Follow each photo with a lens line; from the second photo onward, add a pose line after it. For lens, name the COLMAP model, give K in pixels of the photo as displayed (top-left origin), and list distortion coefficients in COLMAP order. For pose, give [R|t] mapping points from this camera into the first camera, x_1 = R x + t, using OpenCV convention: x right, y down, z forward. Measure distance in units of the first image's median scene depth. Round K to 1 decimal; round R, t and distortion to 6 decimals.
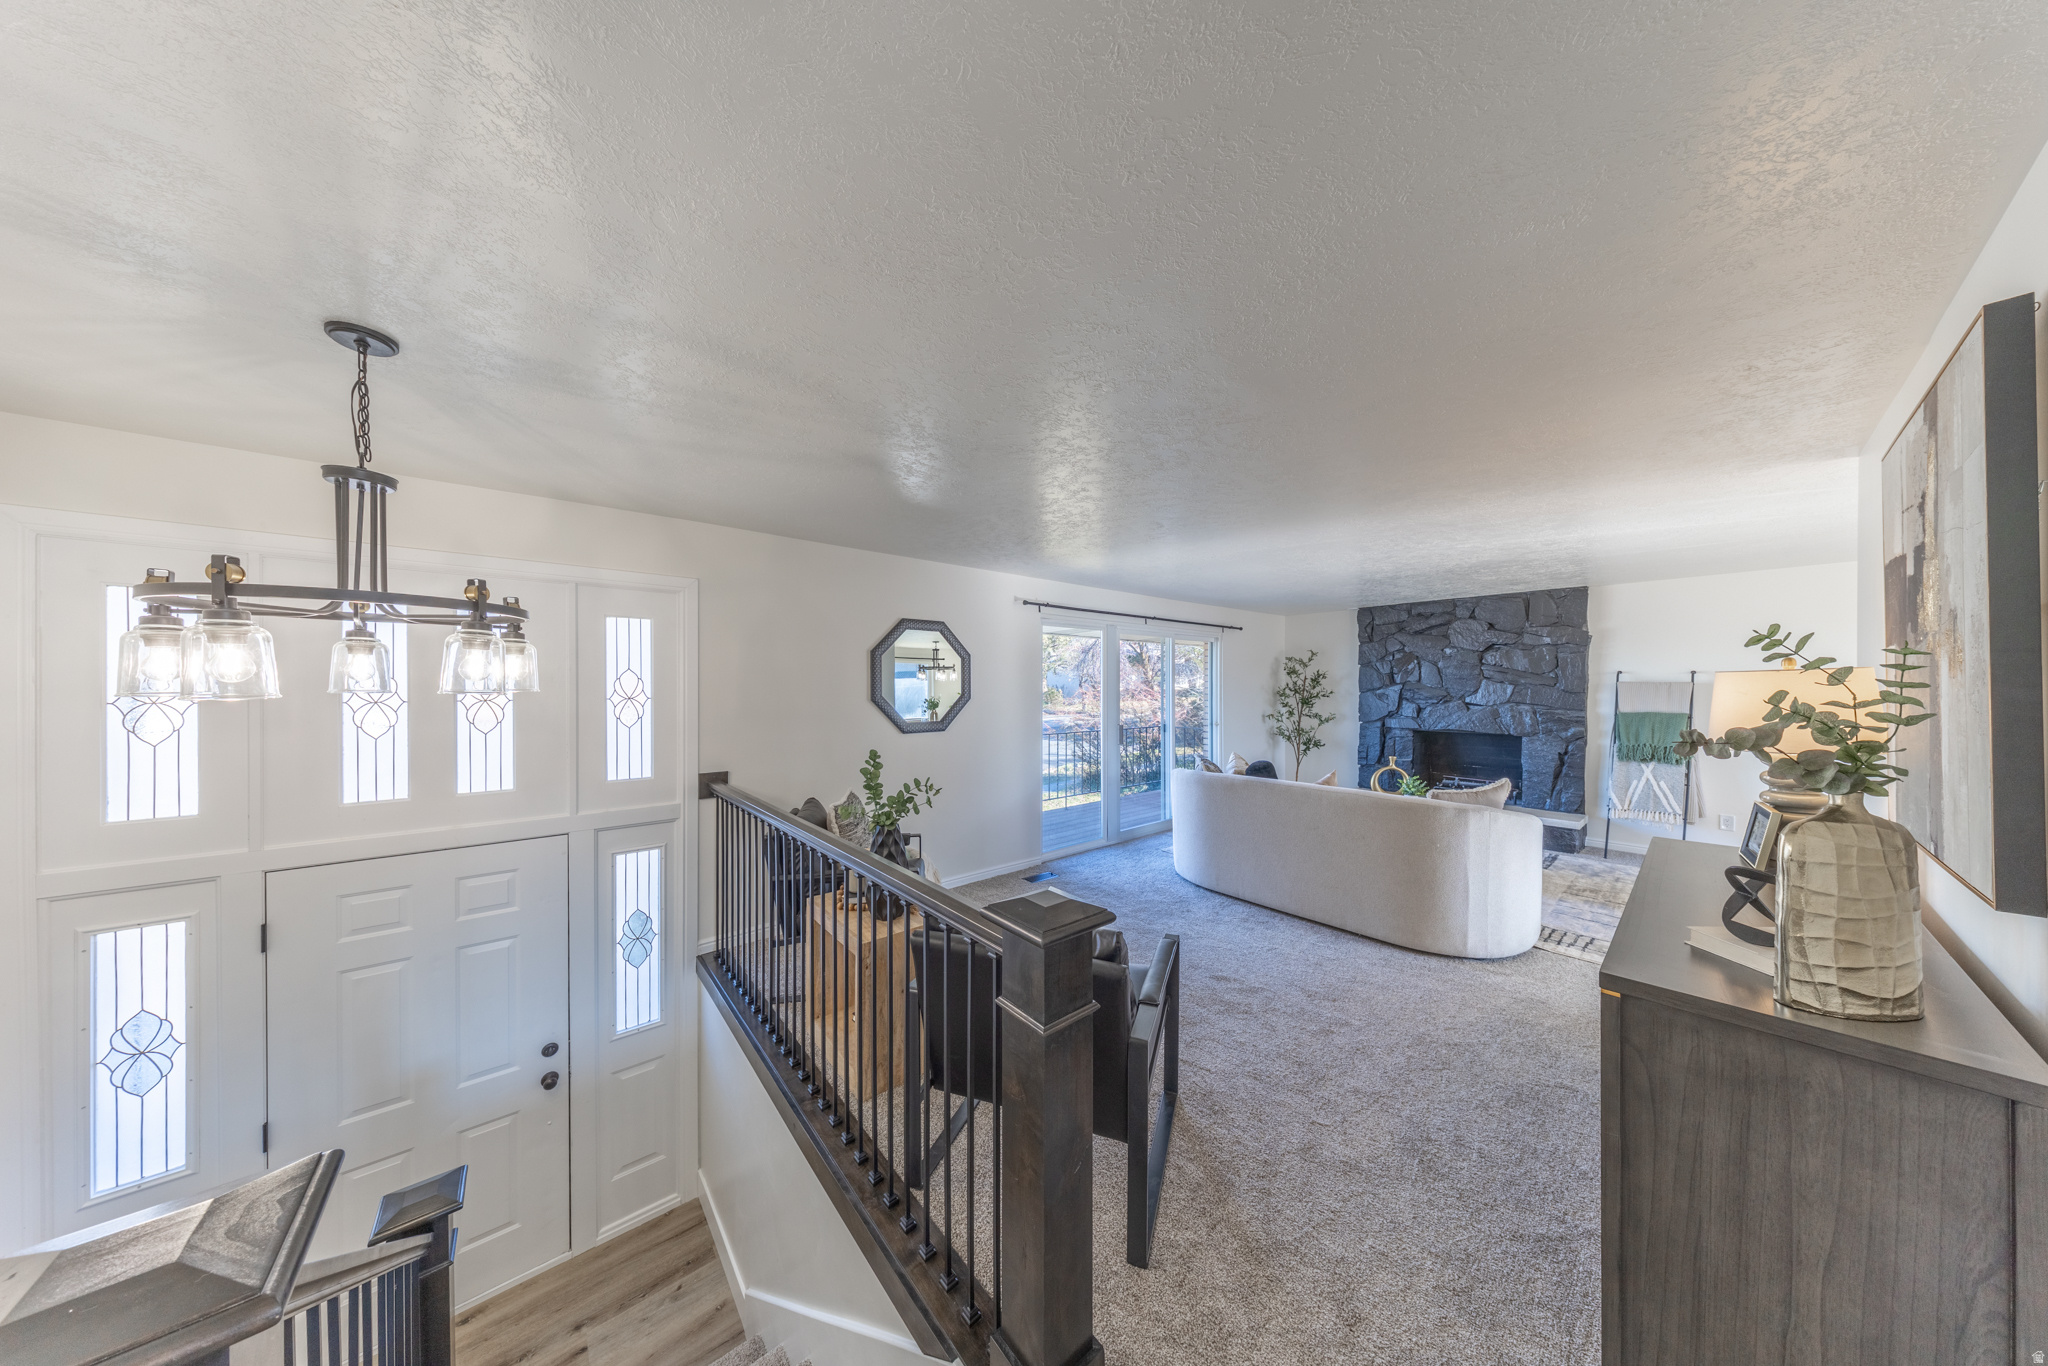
lens RADIAL K [[593.2, 0, 1028.2], [0, 593.2, 682.4], [0, 0, 1]] dist [0.002194, -0.000001]
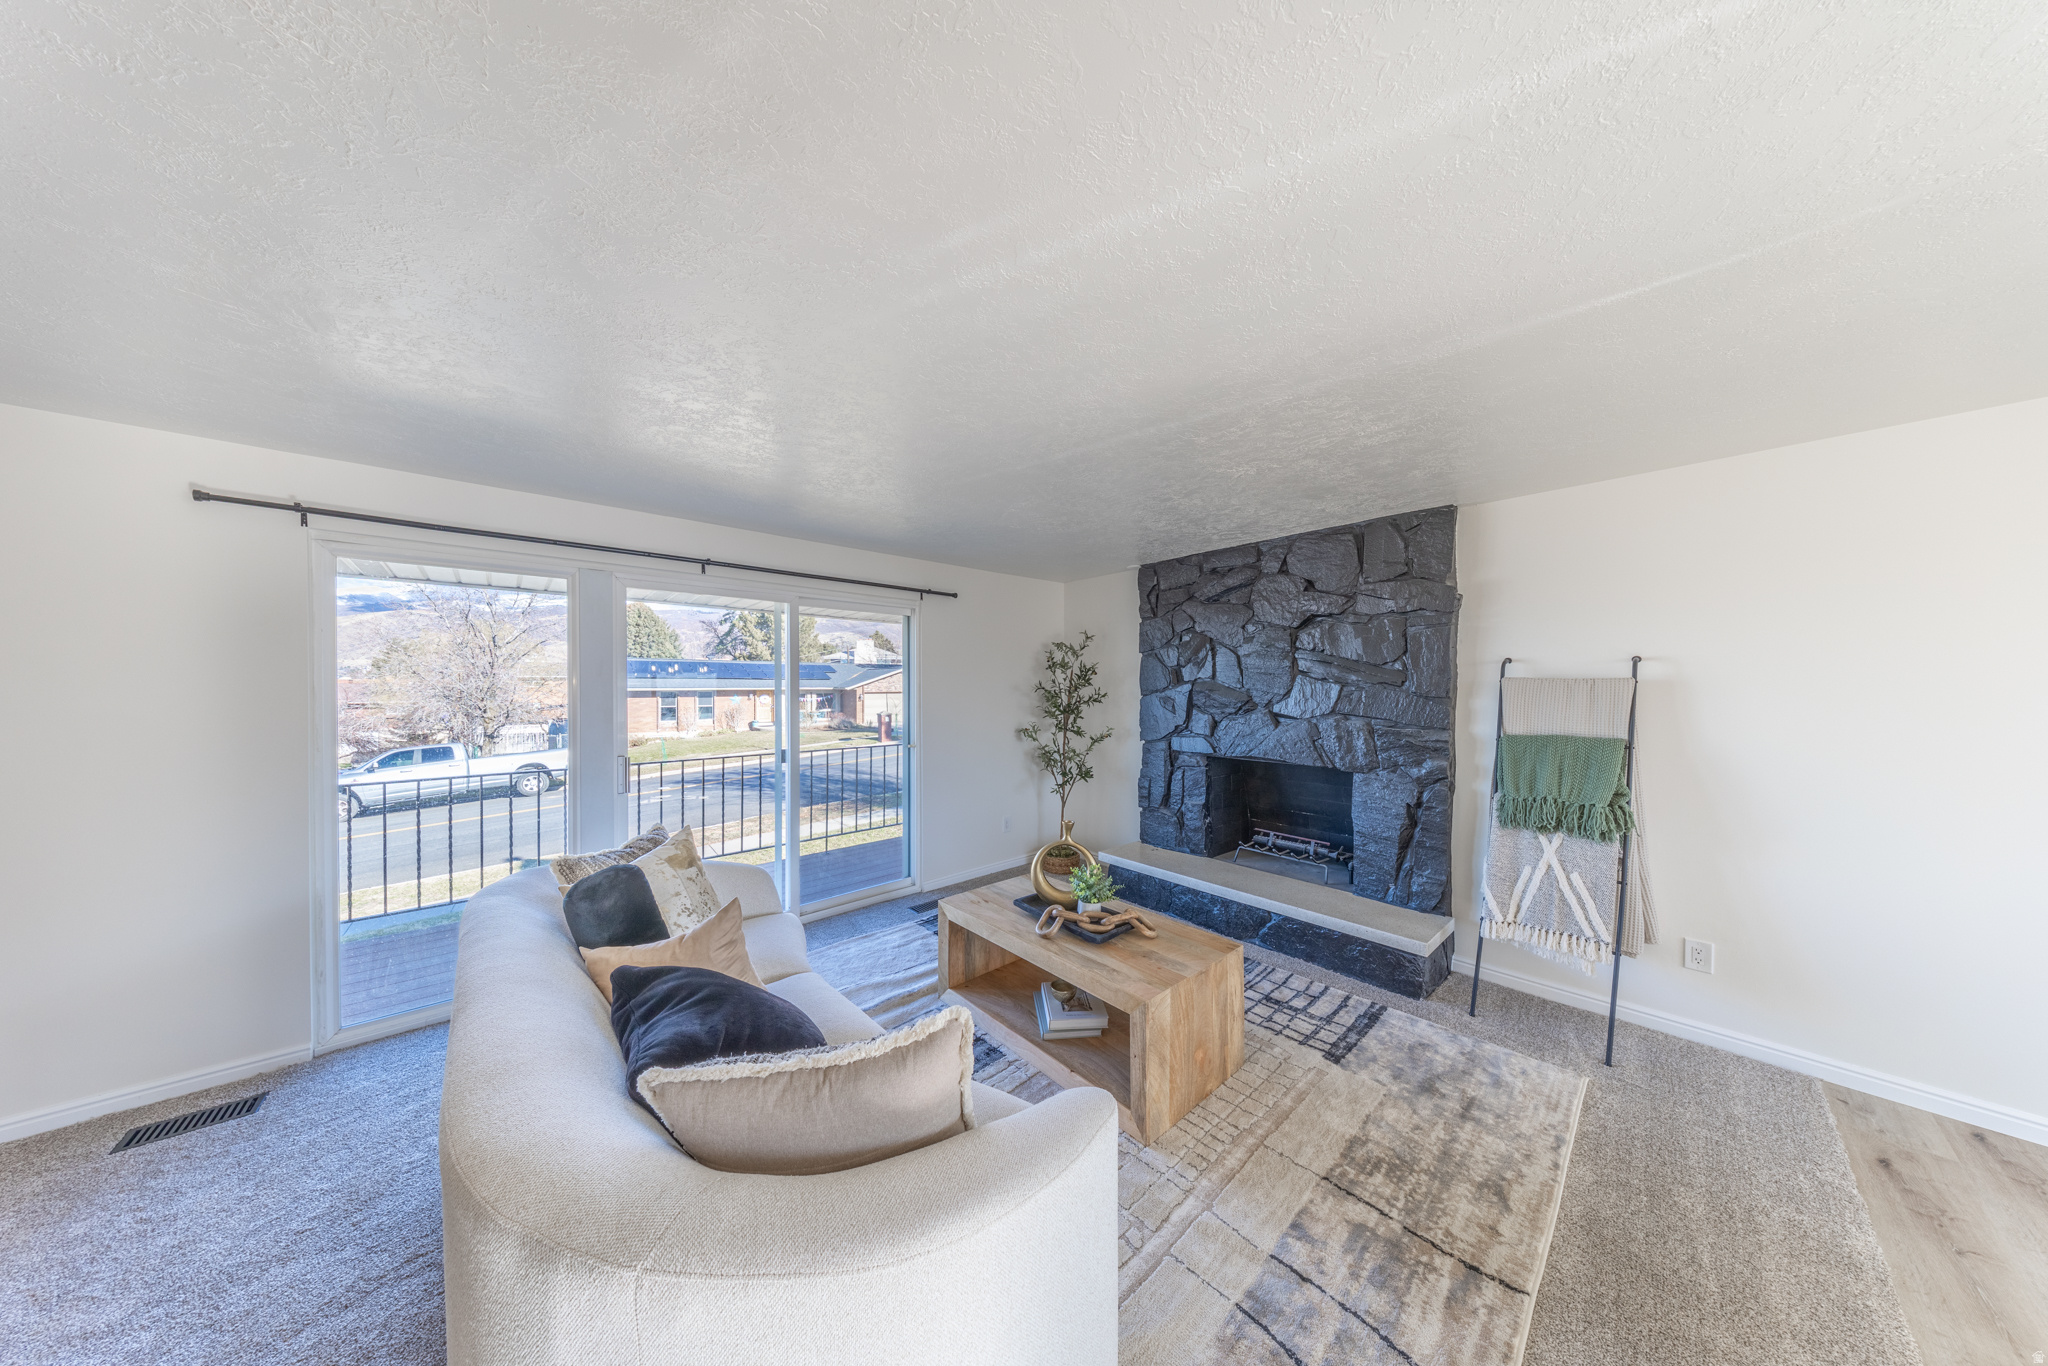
lens RADIAL K [[593.2, 0, 1024.7], [0, 593.2, 683.9], [0, 0, 1]] dist [0.002194, -0.000001]
pose [[0.999473, 0.002738, 0.032357, 0.491873], [-0.002802, 0.999994, 0.001929, 0.003757], [-0.032352, -0.002018, 0.999475, 0.431245]]
